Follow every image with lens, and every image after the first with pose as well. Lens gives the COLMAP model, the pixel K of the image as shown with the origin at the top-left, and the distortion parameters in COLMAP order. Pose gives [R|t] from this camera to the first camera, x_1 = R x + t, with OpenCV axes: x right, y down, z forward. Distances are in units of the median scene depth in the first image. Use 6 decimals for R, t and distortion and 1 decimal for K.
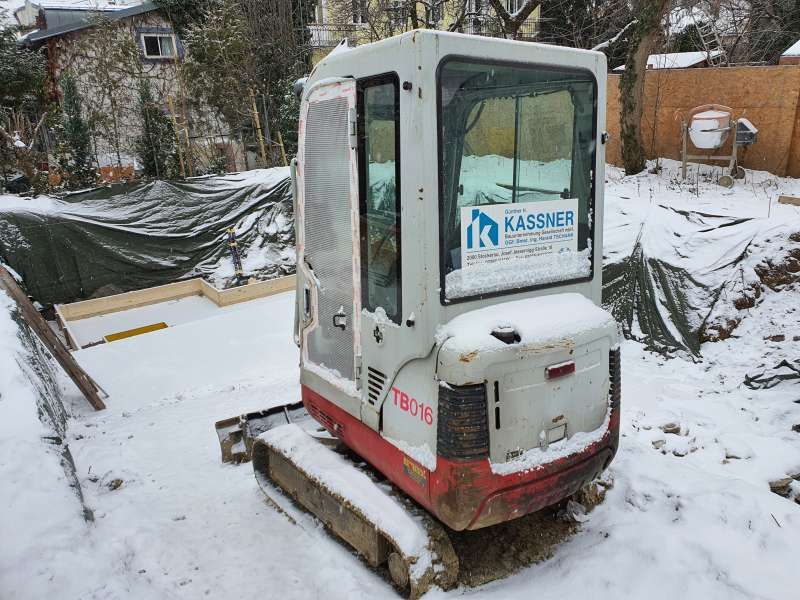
lens RADIAL K [[623.0, 0, 400.0], [0, 623.0, 300.0], [0, 0, 1]] dist [0.002548, 0.006601]
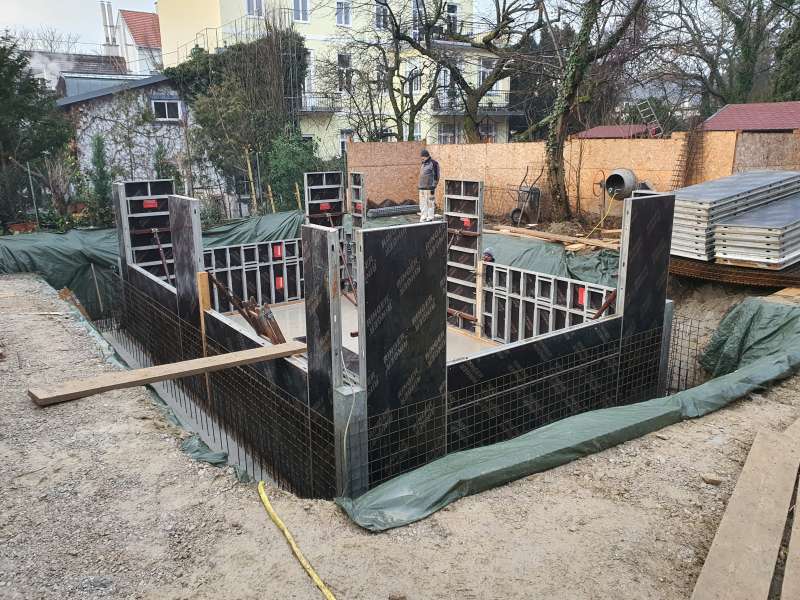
lens RADIAL K [[623.0, 0, 400.0], [0, 623.0, 300.0], [0, 0, 1]] dist [0.002548, 0.006601]
pose [[0.999729, 0.009972, 0.021031, 0.024369], [-0.008102, 0.996158, -0.087199, 0.040815], [-0.021820, 0.087005, 0.995969, -0.134877]]
